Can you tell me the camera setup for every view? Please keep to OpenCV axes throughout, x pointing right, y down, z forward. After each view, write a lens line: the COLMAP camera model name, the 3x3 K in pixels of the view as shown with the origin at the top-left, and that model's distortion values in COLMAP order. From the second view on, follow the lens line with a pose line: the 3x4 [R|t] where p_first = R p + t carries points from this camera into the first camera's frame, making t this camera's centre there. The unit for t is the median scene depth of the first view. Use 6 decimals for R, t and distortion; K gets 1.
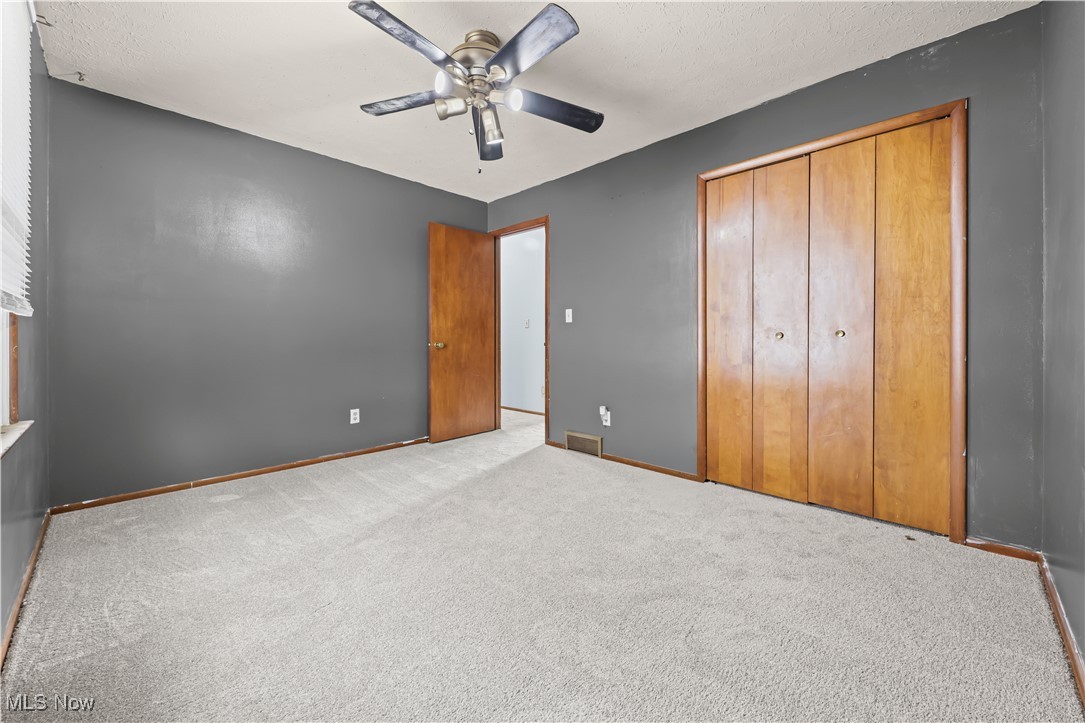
lens RADIAL K [[427.9, 0, 539.4], [0, 427.9, 340.9], [0, 0, 1]] dist [0.001450, -0.000289]
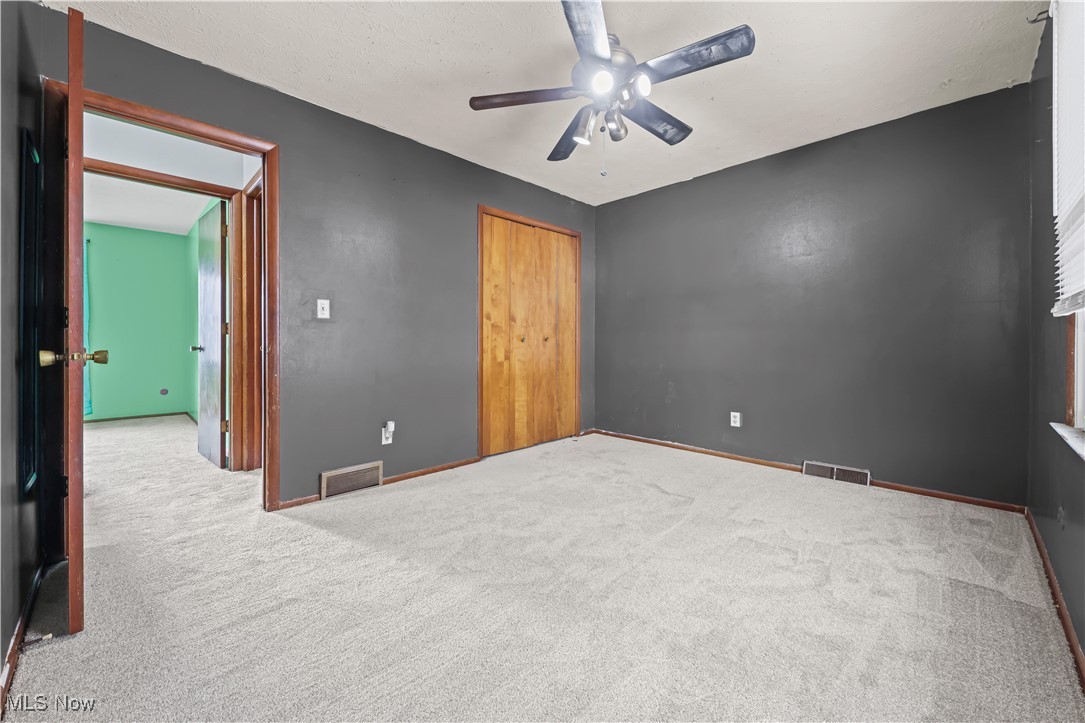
lens RADIAL K [[427.9, 0, 540.3], [0, 427.9, 341.7], [0, 0, 1]] dist [0.001450, -0.000289]
pose [[0.007023, 0.003659, 0.999969, -0.892346], [0.006258, 0.999974, -0.003703, 0.000121], [-0.999956, 0.006284, 0.007000, 0.890640]]
